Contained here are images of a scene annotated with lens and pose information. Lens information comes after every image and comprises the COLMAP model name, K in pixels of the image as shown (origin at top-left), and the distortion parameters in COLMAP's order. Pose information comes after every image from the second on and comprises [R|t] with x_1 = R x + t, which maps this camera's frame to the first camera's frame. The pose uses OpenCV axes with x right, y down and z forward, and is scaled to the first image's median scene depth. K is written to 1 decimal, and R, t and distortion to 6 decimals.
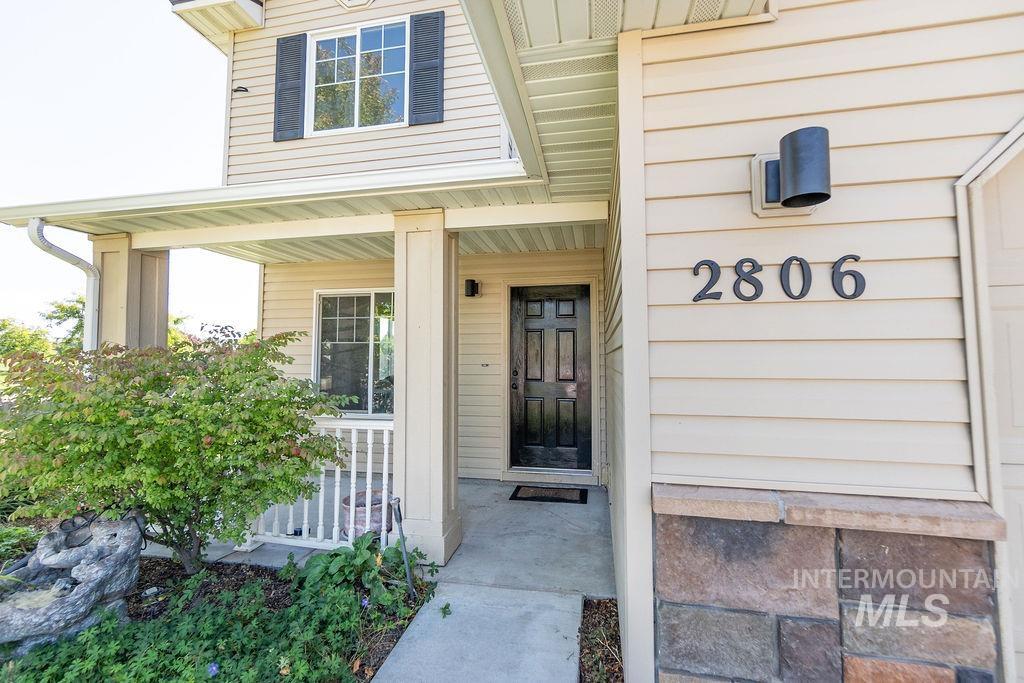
lens RADIAL K [[445.8, 0, 508.1], [0, 445.8, 333.8], [0, 0, 1]] dist [-0.010594, 0.002712]
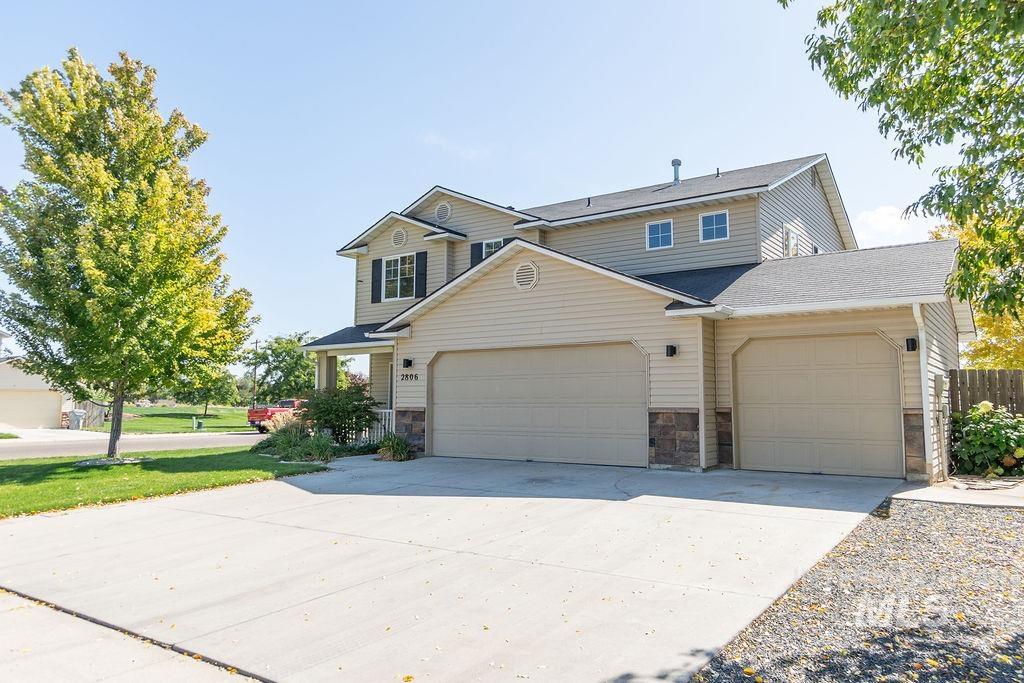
lens RADIAL K [[749.9, 0, 512.2], [0, 749.9, 342.0], [0, 0, 1]] dist [-0.003774, 0.003186]
pose [[0.912732, -0.032933, -0.407230, 1.922702], [0.020479, 0.999181, -0.034904, -0.063551], [0.408046, 0.023519, 0.912658, -2.538321]]
